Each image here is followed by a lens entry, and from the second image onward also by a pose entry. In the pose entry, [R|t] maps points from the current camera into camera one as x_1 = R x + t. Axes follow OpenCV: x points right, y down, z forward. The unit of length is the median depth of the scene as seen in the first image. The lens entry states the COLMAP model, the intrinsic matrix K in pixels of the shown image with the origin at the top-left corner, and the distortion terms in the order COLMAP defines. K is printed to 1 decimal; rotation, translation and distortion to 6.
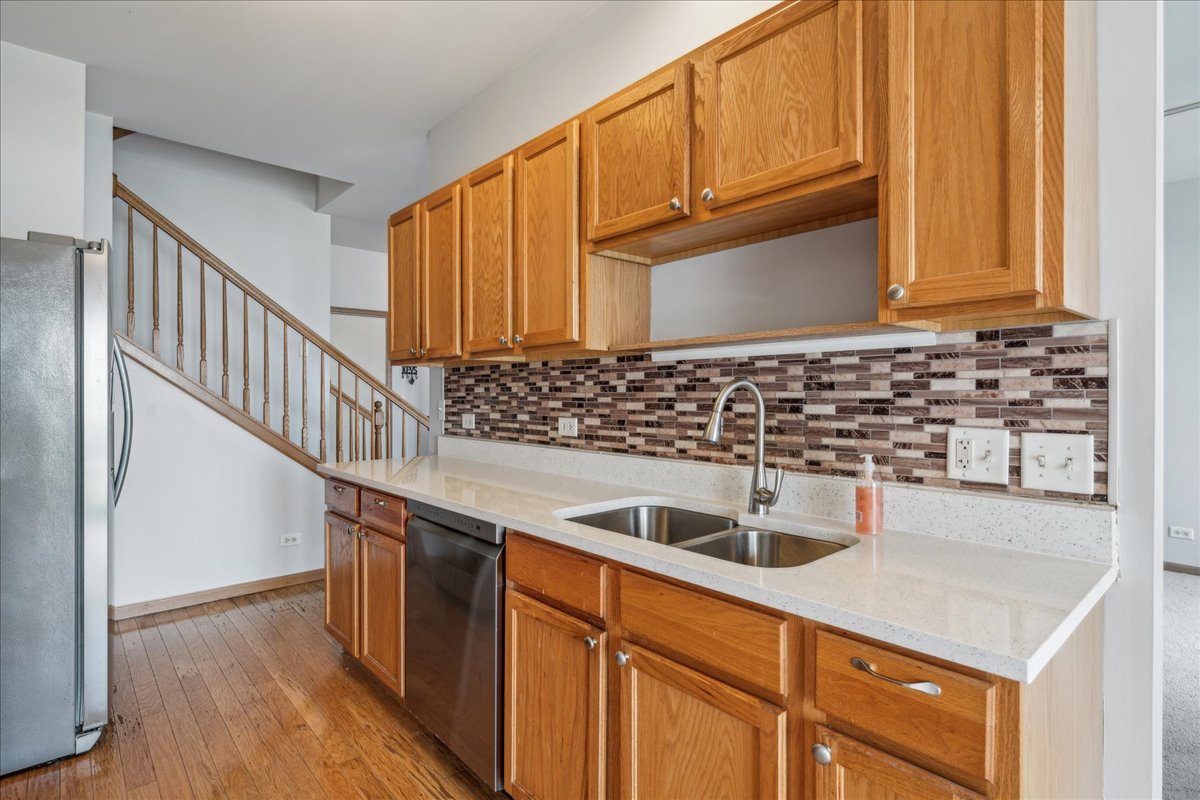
lens RADIAL K [[586.5, 0, 596.0], [0, 586.5, 391.8], [0, 0, 1]] dist [0.001886, -0.000195]
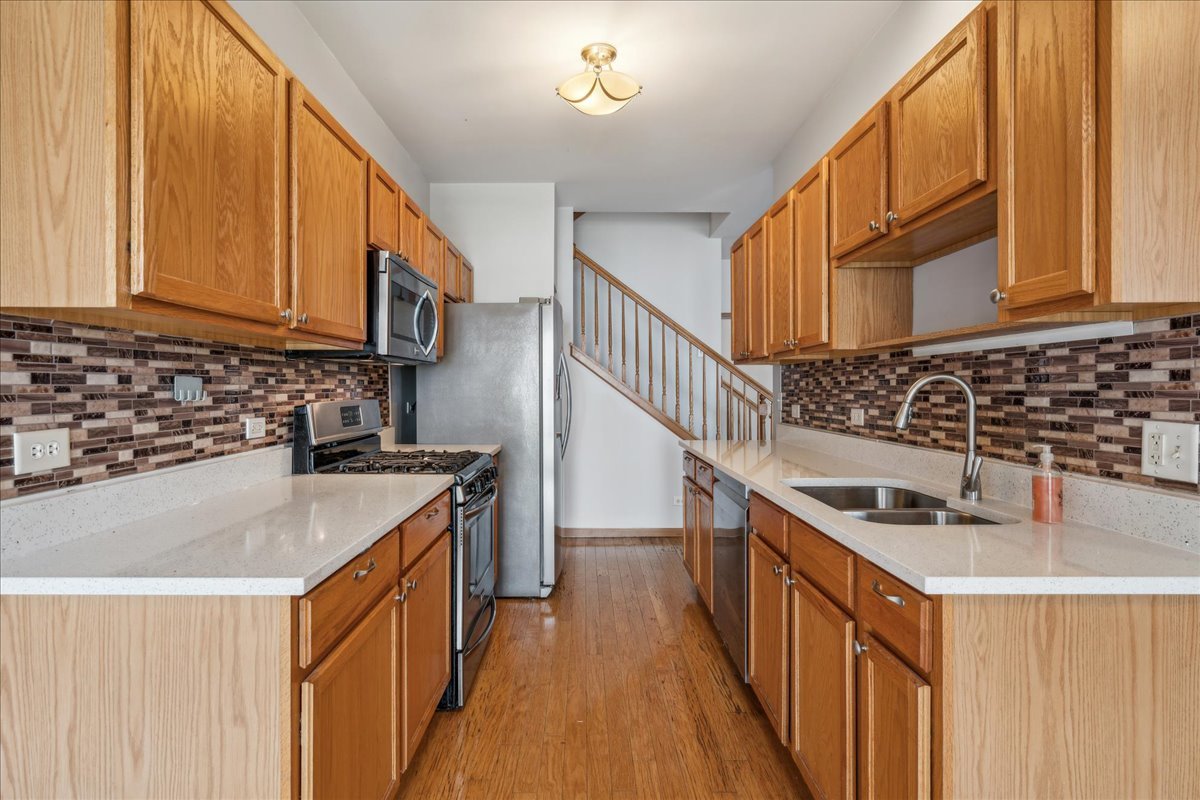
lens RADIAL K [[586.5, 0, 594.4], [0, 586.5, 387.0], [0, 0, 1]] dist [0.001886, -0.000195]
pose [[0.756498, -0.001953, -0.653993, 0.355850], [0.002686, 0.999996, 0.000121, 0.002145], [0.653990, -0.001848, 0.756501, -0.192300]]
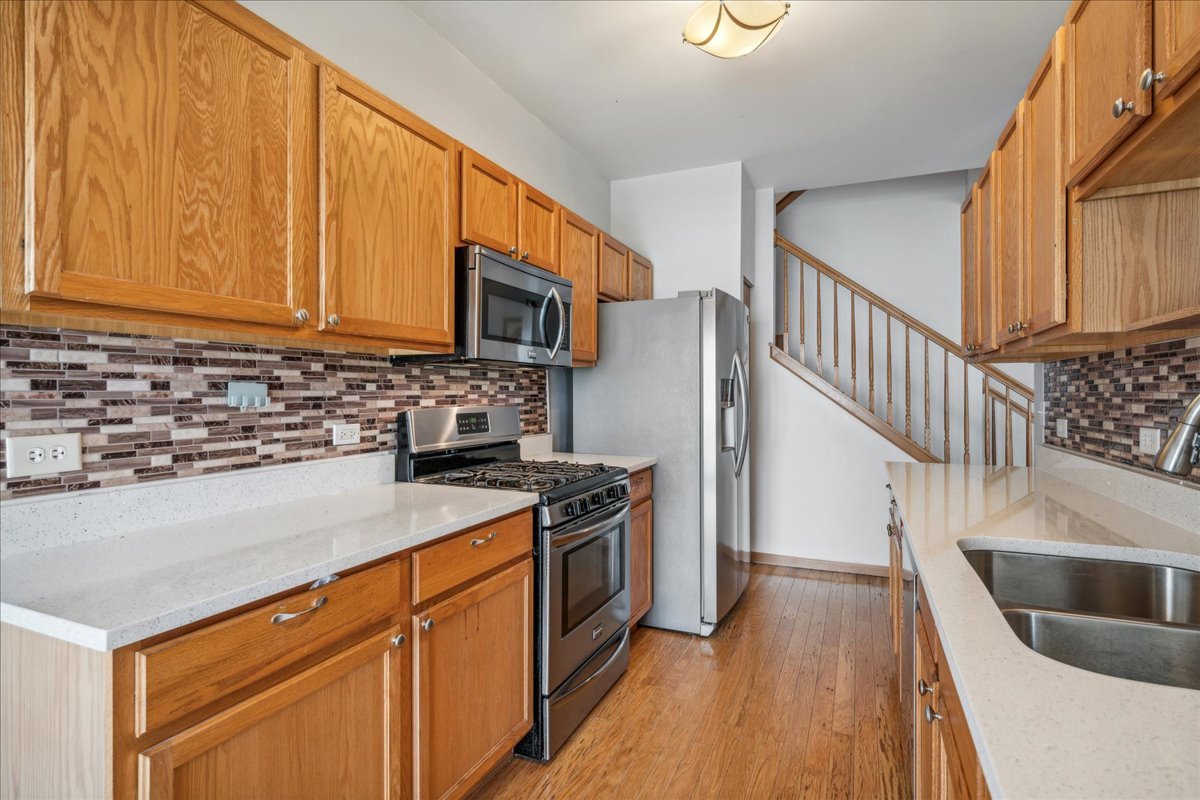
lens RADIAL K [[586.5, 0, 608.1], [0, 586.5, 391.6], [0, 0, 1]] dist [0.001886, -0.000195]
pose [[0.435991, -0.003280, -0.899945, 0.353527], [0.001640, 0.999995, -0.002850, 0.001868], [0.899949, -0.000233, 0.435994, 0.138516]]
